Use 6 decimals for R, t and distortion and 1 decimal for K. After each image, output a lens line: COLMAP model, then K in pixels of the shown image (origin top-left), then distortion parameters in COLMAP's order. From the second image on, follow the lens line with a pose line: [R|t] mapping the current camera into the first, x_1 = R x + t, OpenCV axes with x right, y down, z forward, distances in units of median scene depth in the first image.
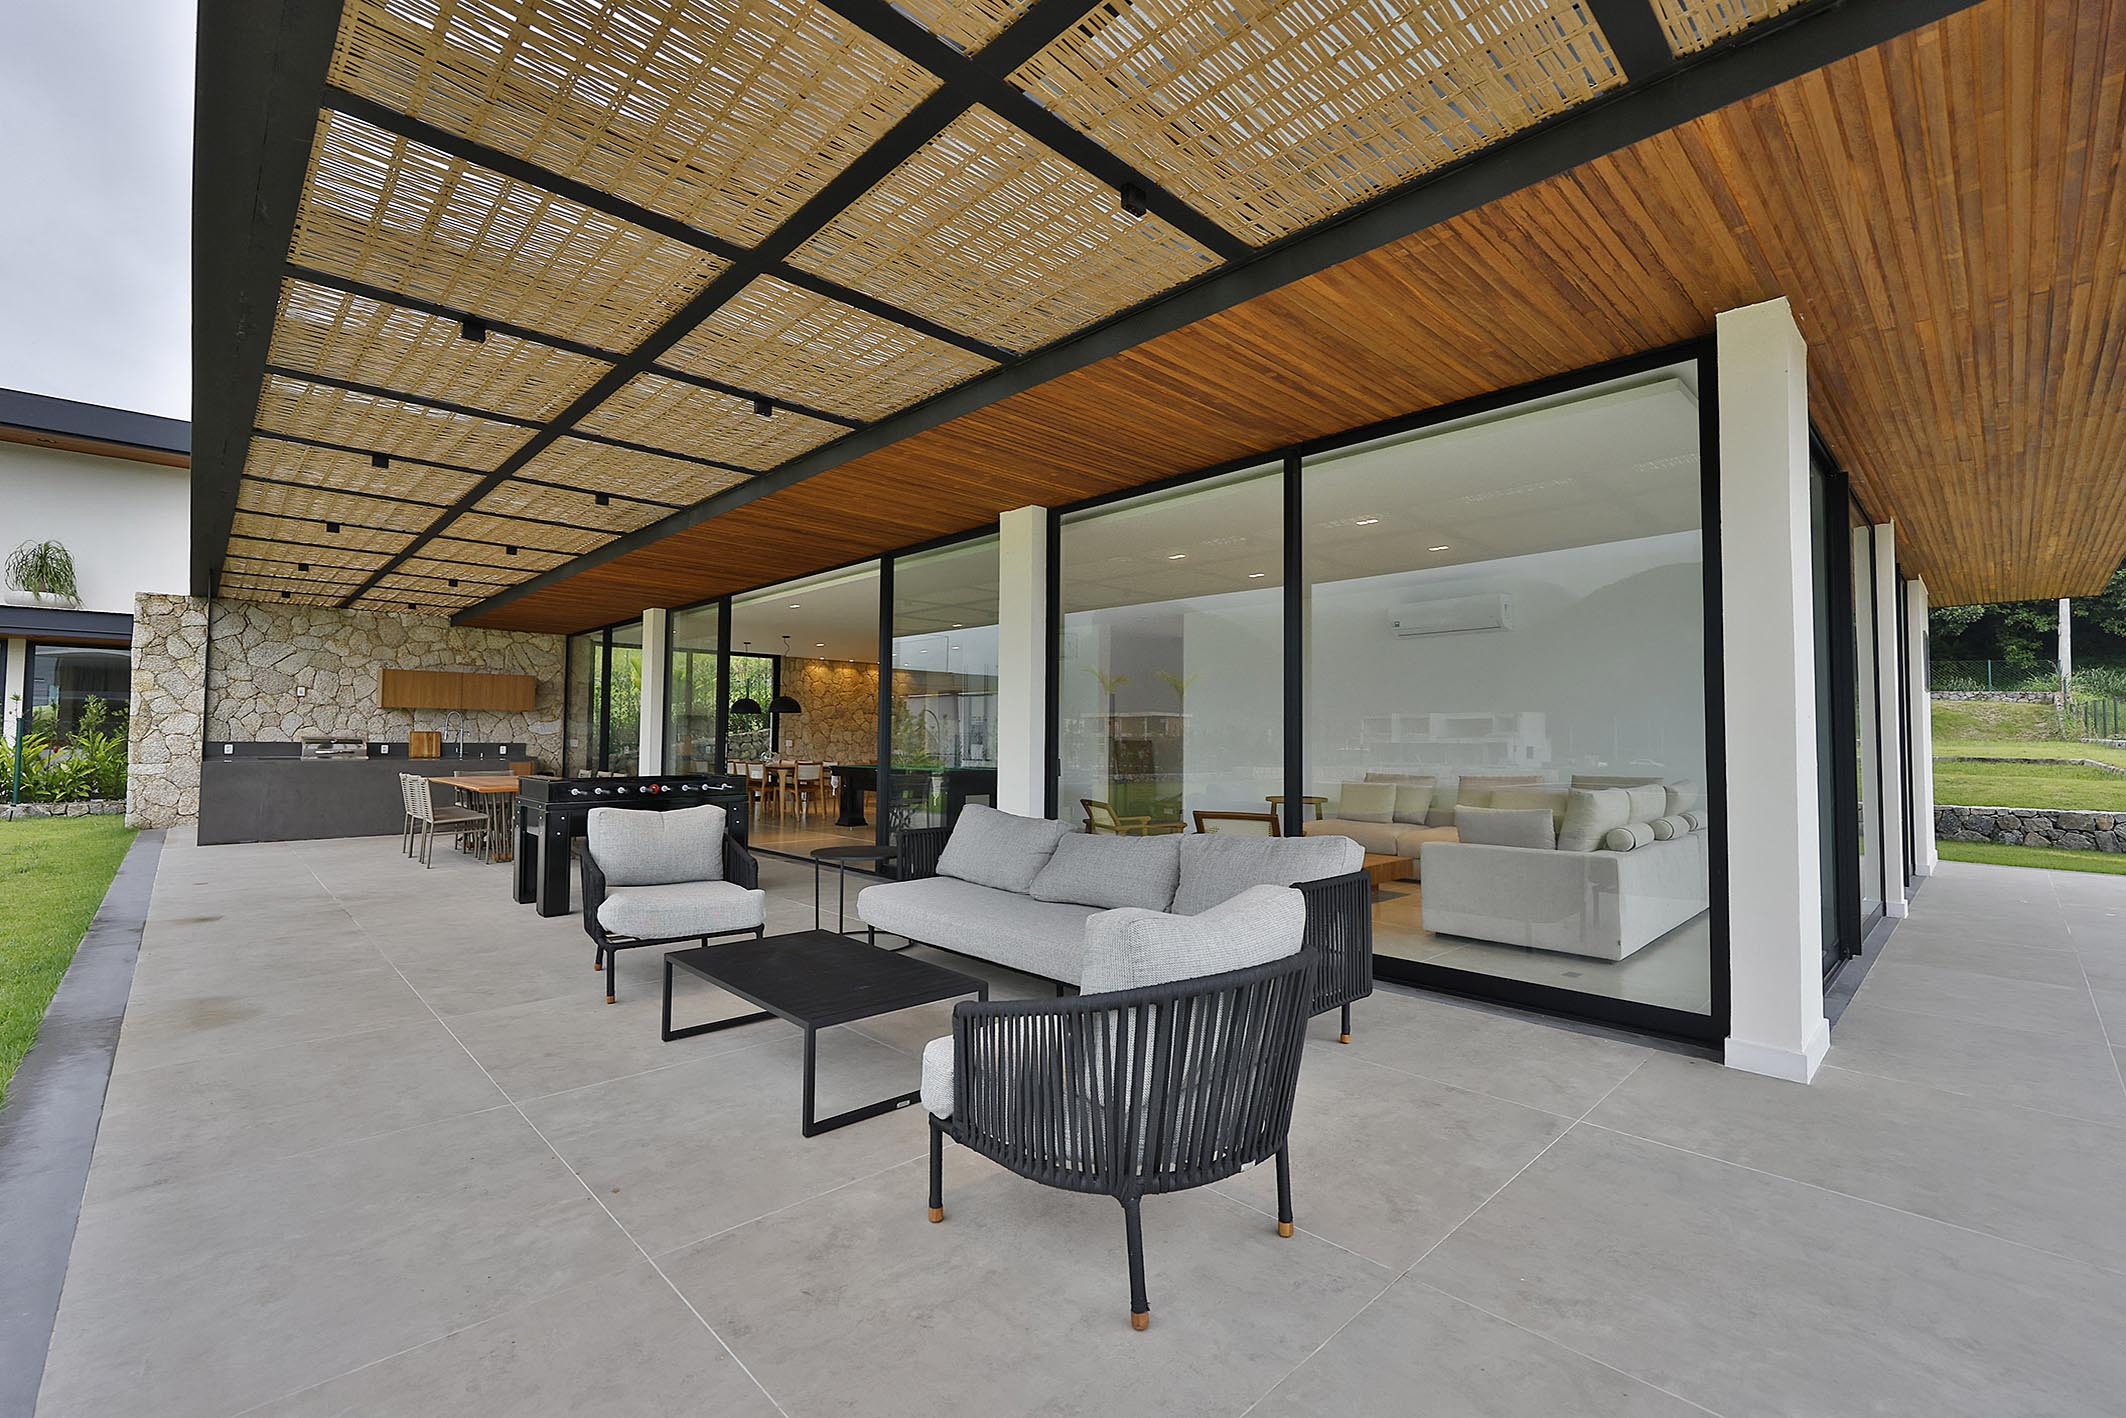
lens RADIAL K [[907.5, 0, 1050.2], [0, 907.5, 704.1], [0, 0, 1]] dist [0.001019, -0.000535]
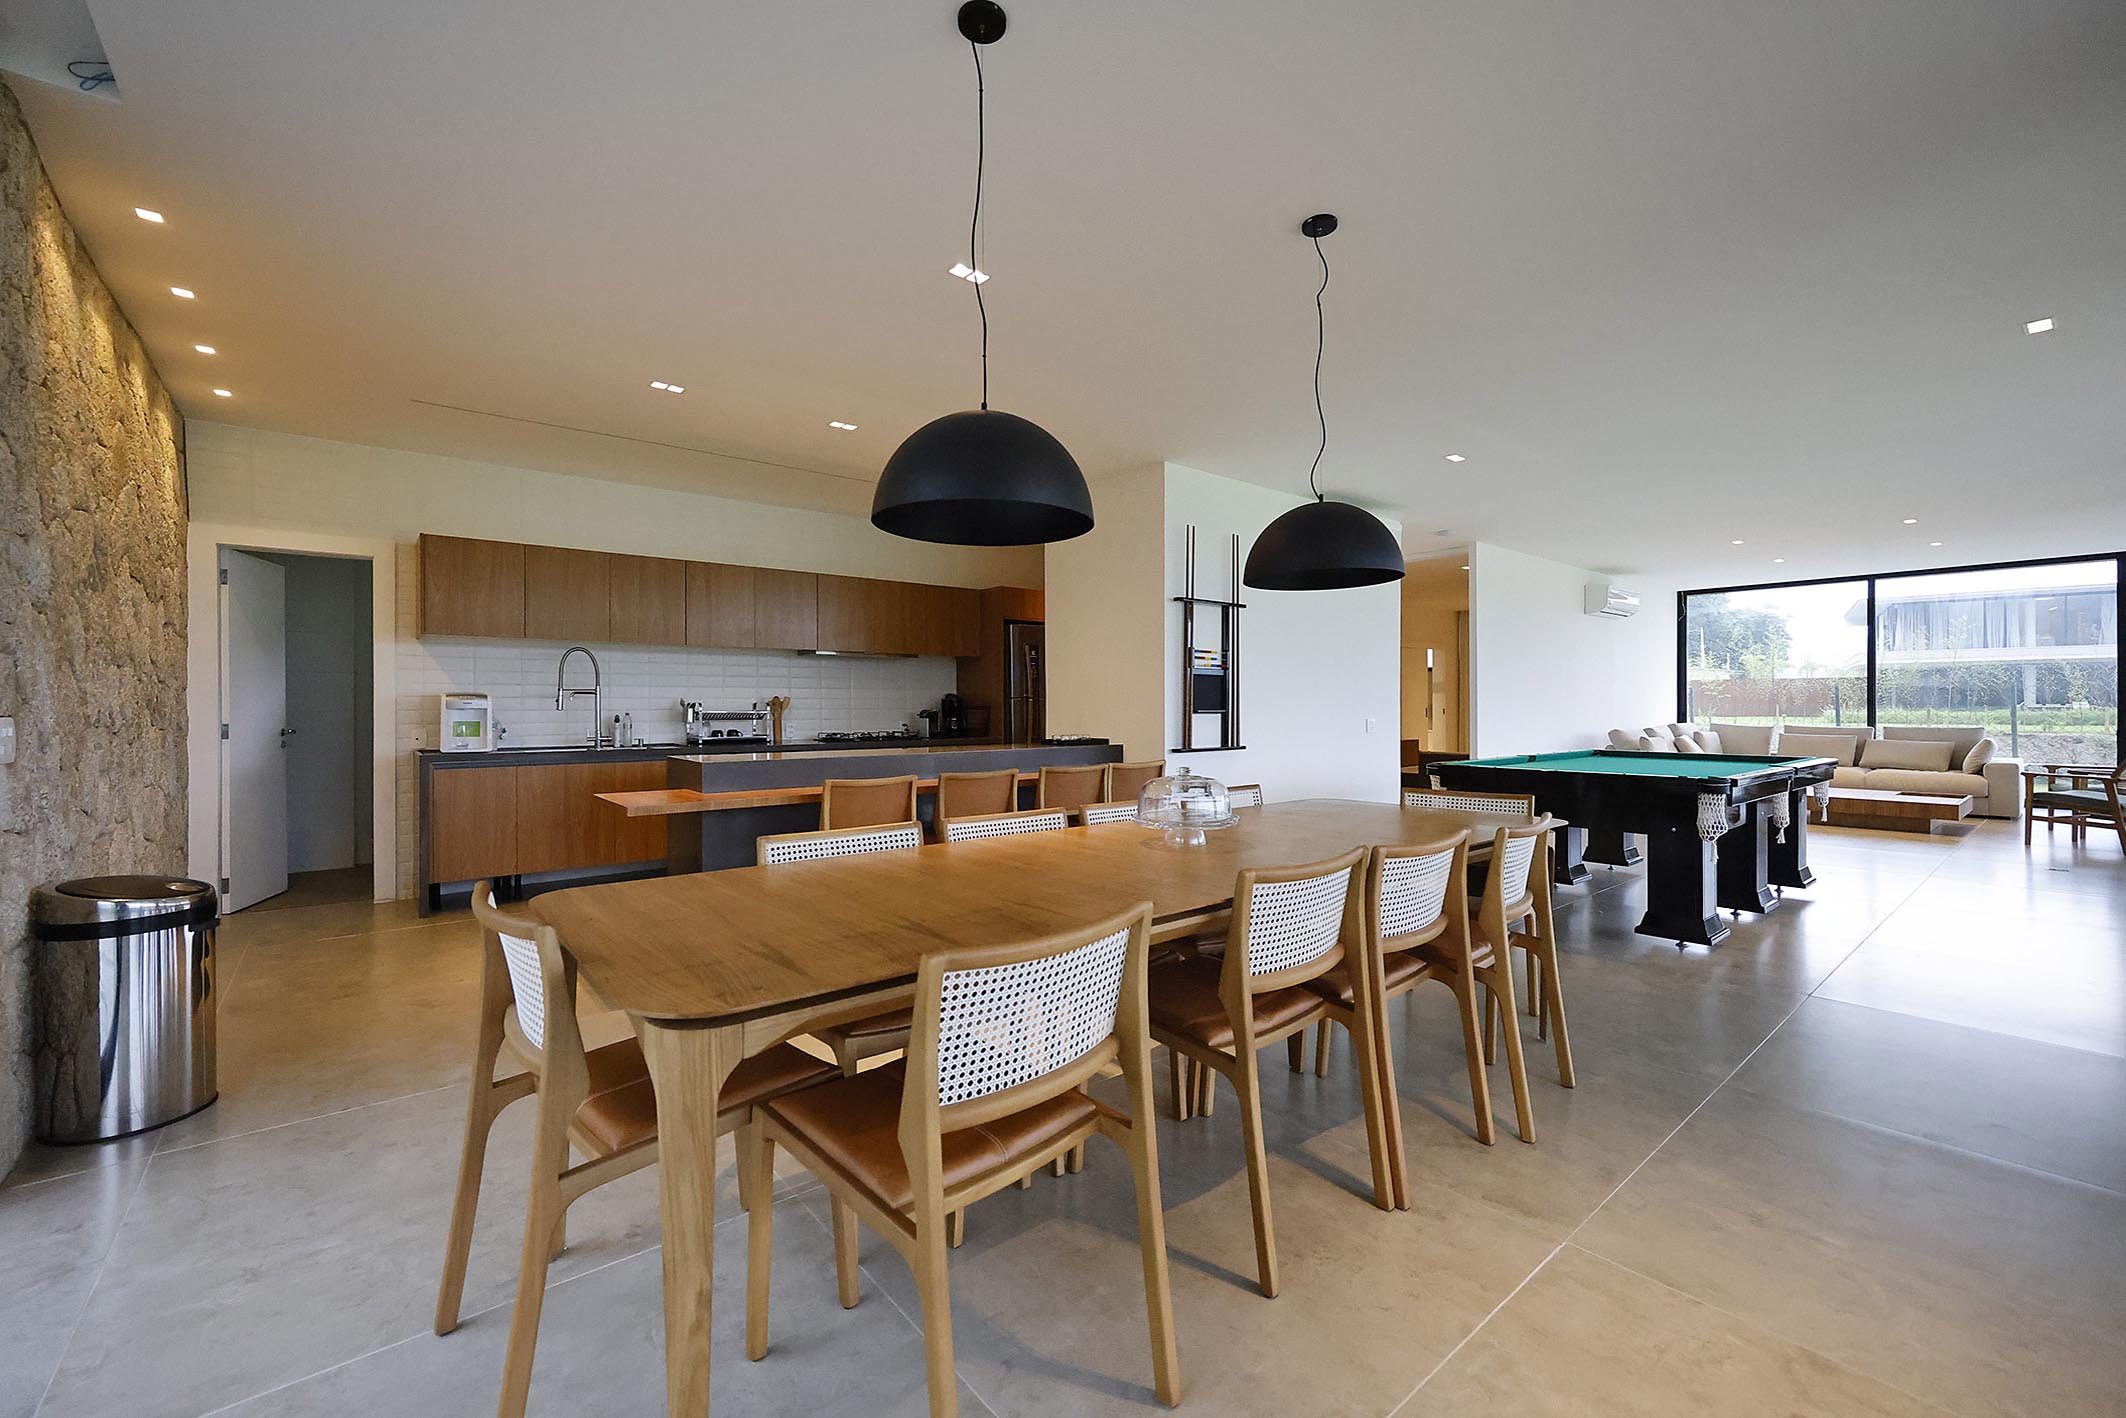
lens RADIAL K [[859.4, 0, 1052.6], [0, 859.4, 702.6], [0, 0, 1]] dist [0.001031, -0.000369]
pose [[0.075050, -0.004178, 0.997171, -0.577933], [-0.036023, 0.999327, 0.006898, 0.044898], [-0.996529, -0.036439, 0.074849, 1.207113]]
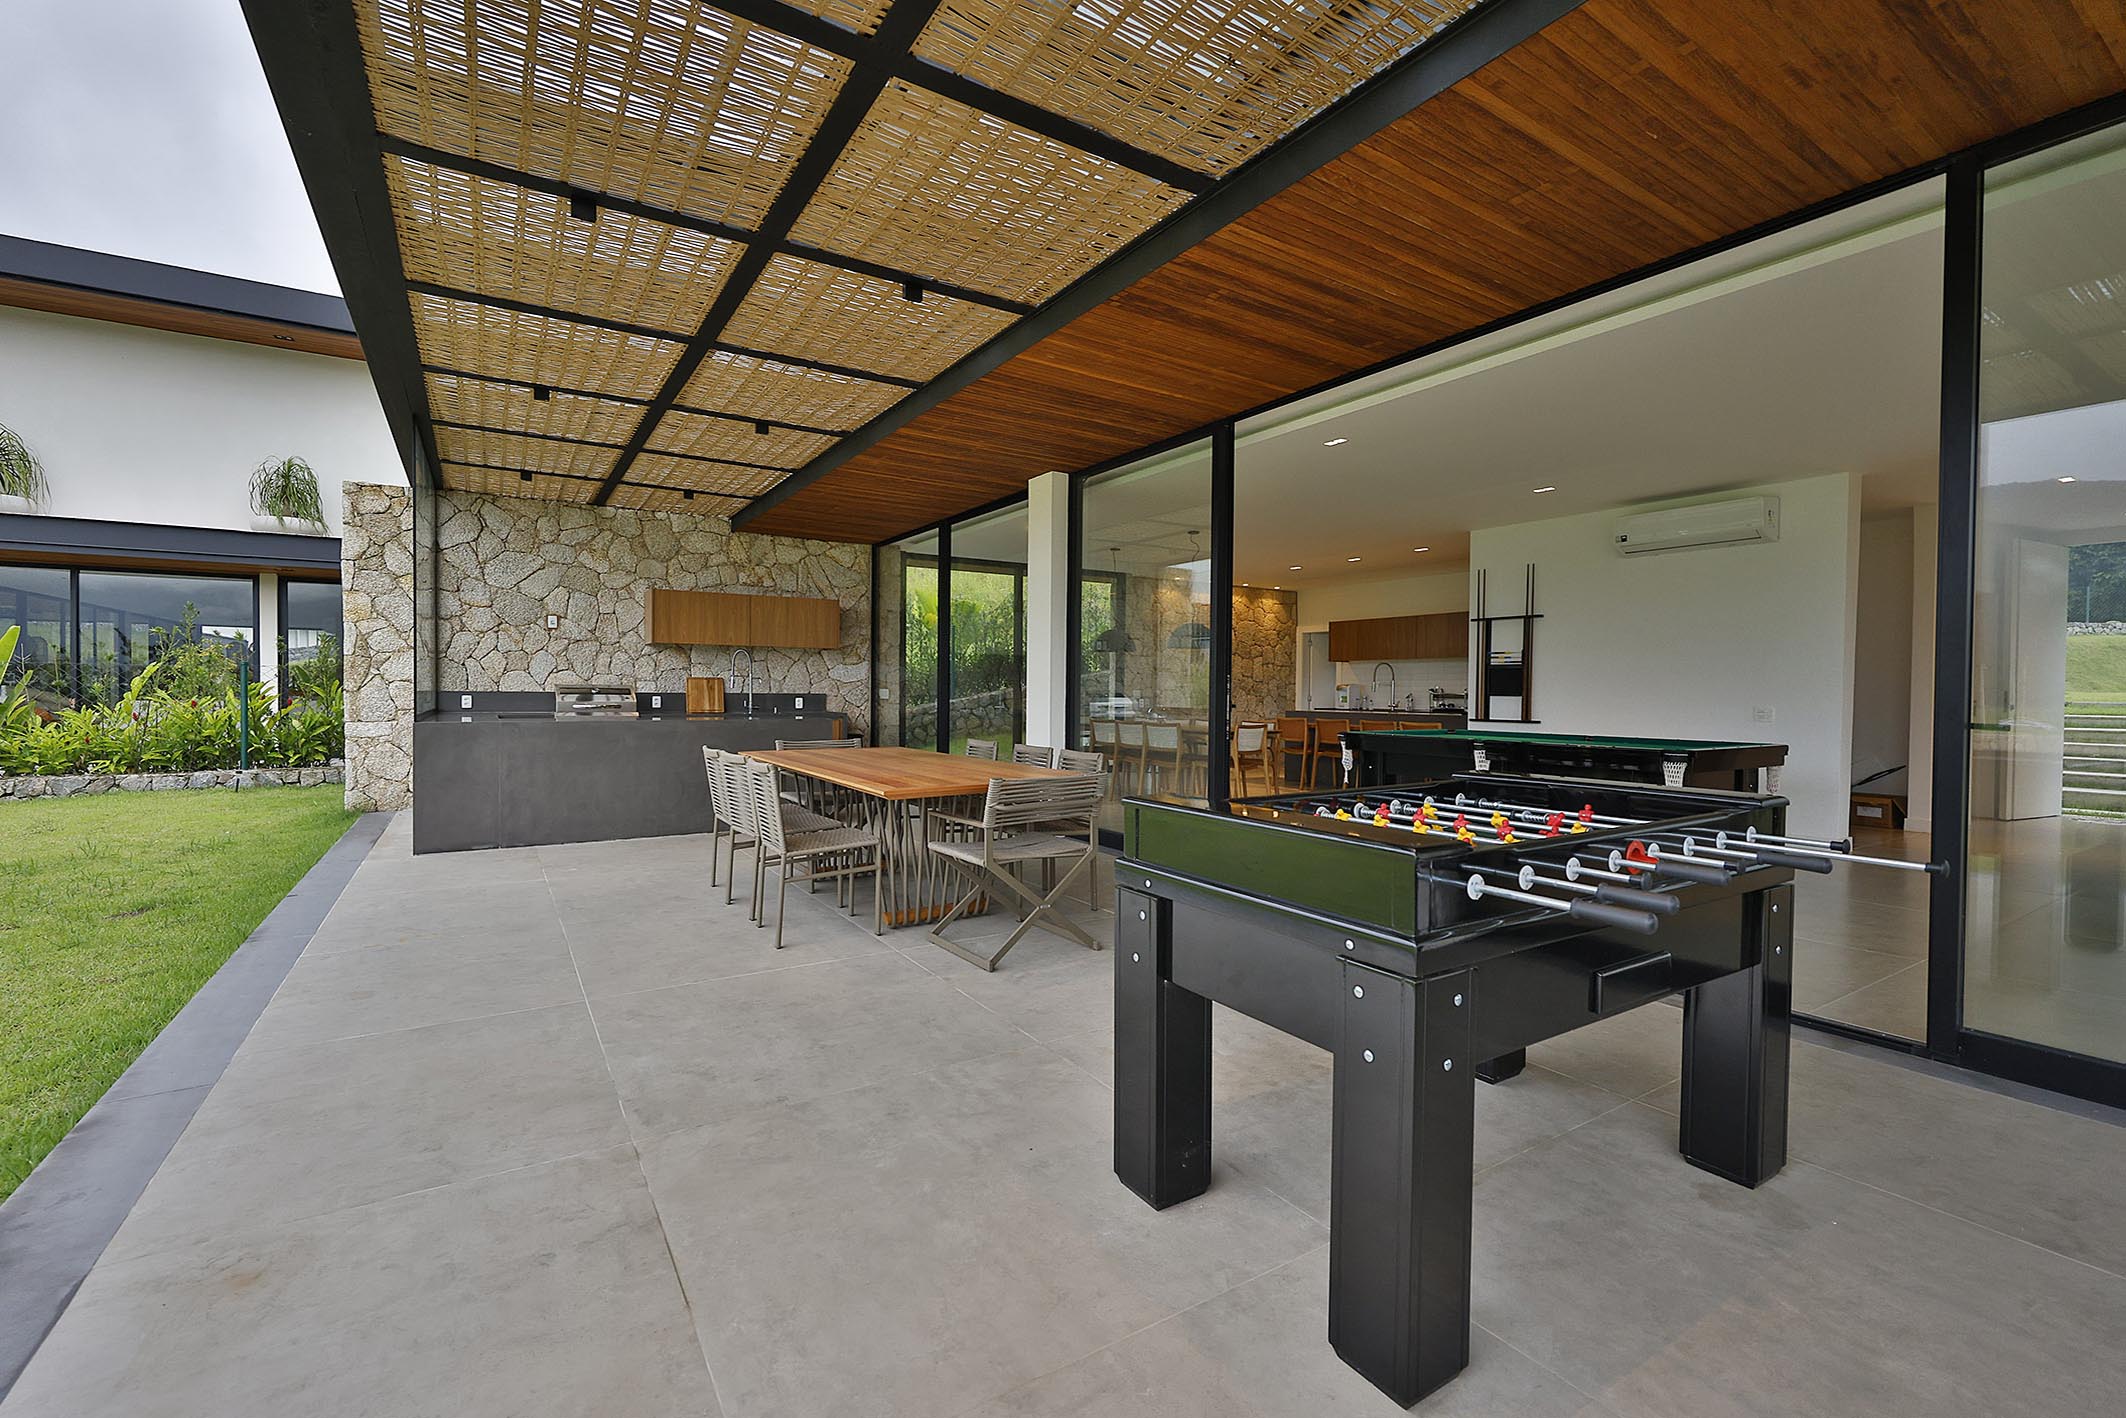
lens RADIAL K [[907.5, 0, 1050.2], [0, 907.5, 704.1], [0, 0, 1]] dist [0.001019, -0.000535]
pose [[0.980294, 0.003179, -0.197519, -0.305400], [0.007379, 0.998584, 0.052692, 0.016839], [0.197407, -0.053112, 0.978882, 0.382010]]
